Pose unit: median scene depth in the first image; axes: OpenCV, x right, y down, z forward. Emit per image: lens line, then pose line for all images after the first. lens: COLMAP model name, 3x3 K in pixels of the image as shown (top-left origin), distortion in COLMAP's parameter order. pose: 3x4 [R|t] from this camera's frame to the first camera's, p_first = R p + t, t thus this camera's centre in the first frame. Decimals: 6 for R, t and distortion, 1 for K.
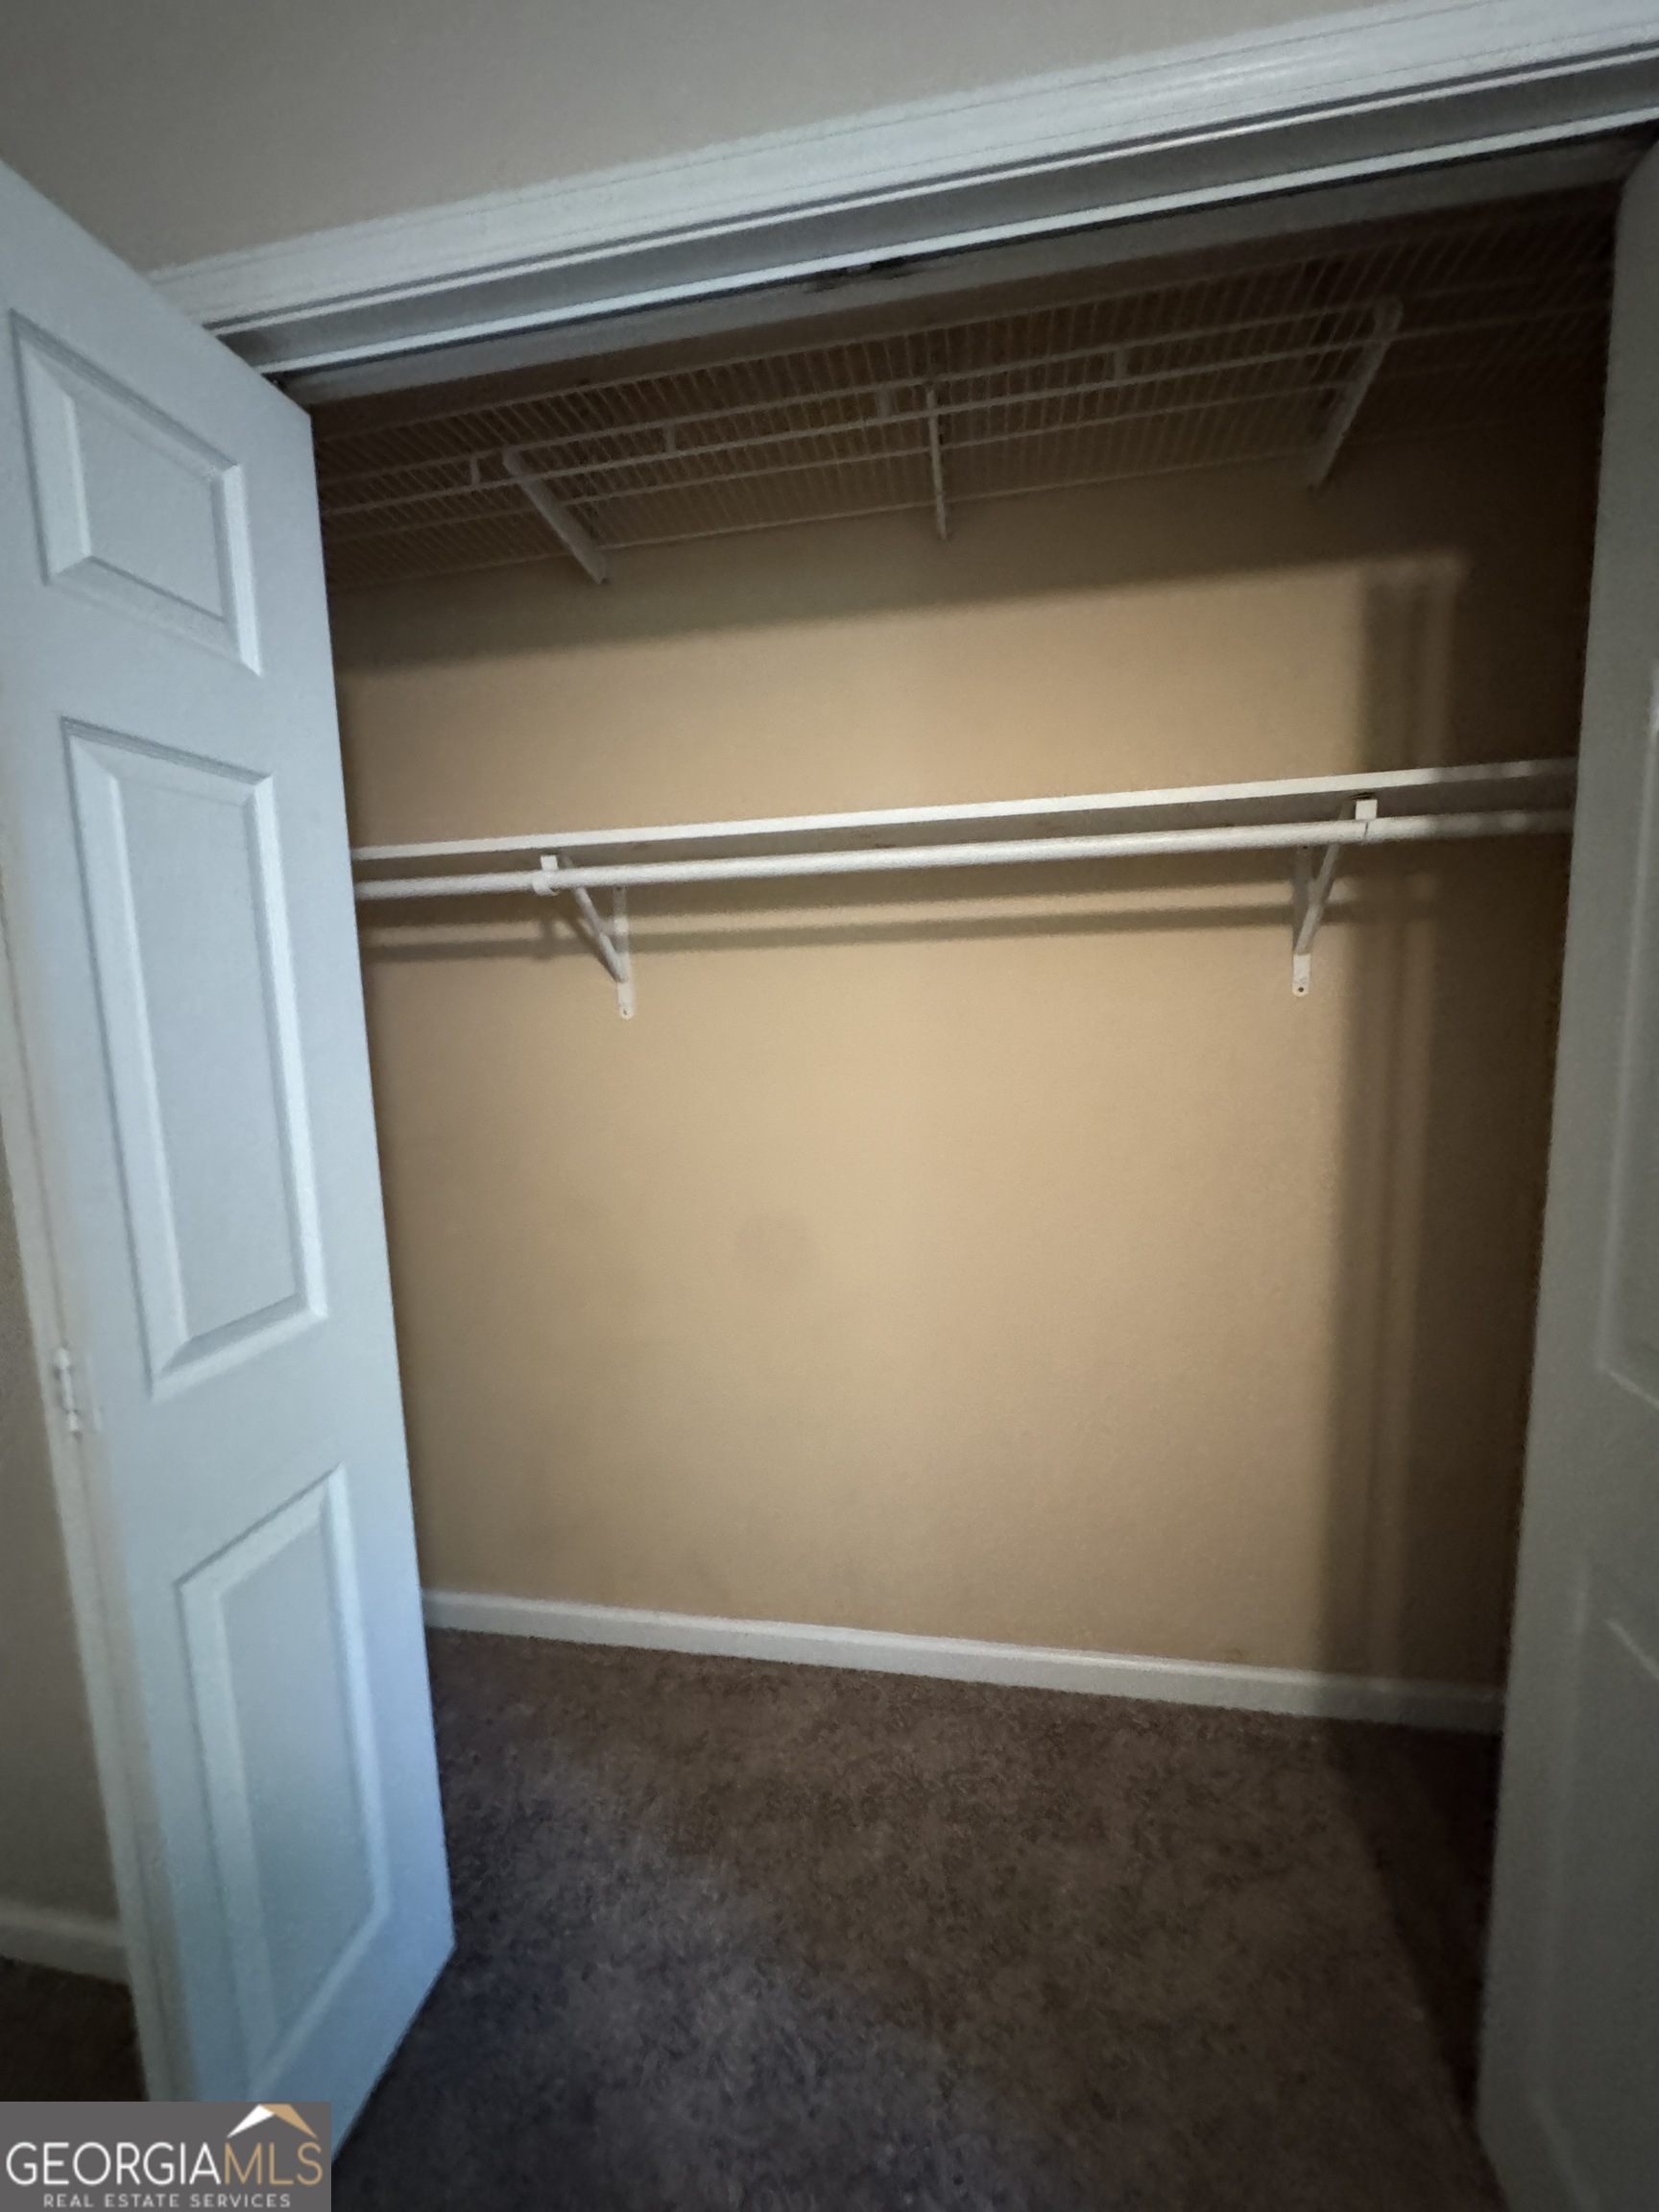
lens RADIAL K [[884.7, 0, 829.0], [0, 884.7, 1102.3], [0, 0, 1]] dist [-0.000622, -0.000004]
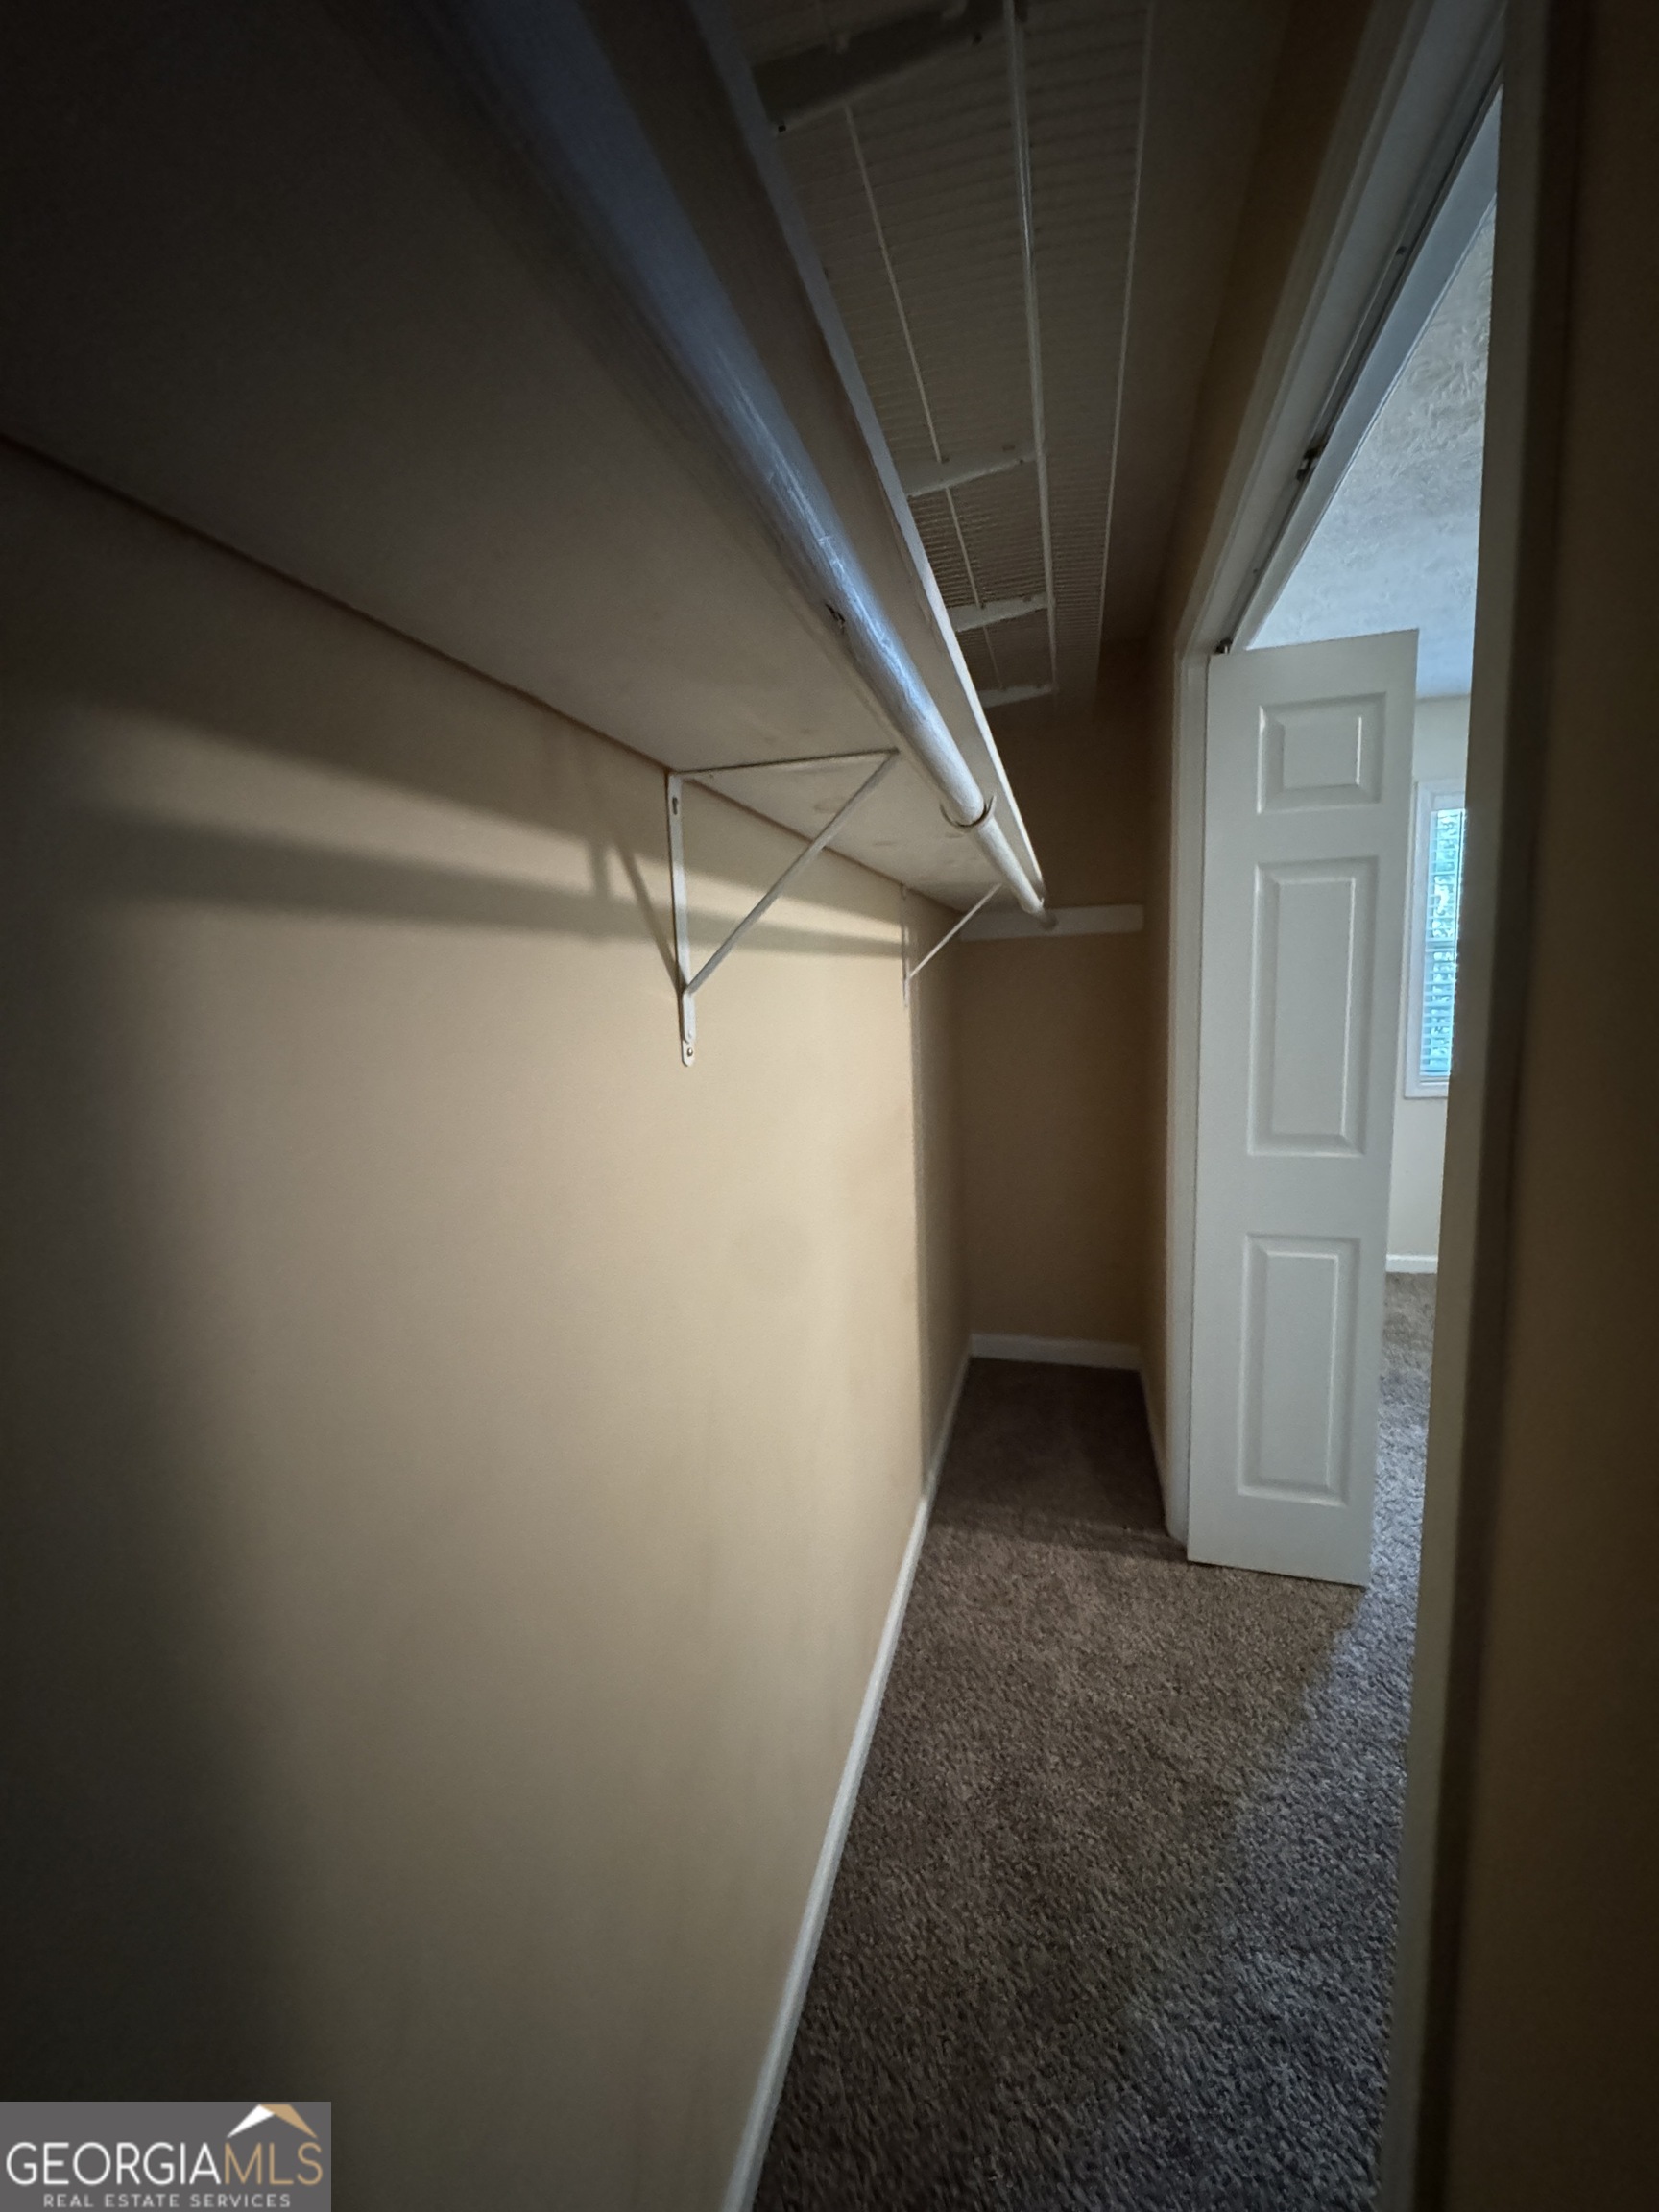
lens RADIAL K [[884.7, 0, 828.7], [0, 884.7, 1105.6], [0, 0, 1]] dist [-0.000622, -0.000004]
pose [[0.084208, -0.113704, 0.989940, -0.735234], [0.150705, 0.983493, 0.100144, -0.114762], [-0.984986, 0.140756, 0.099954, 0.874756]]
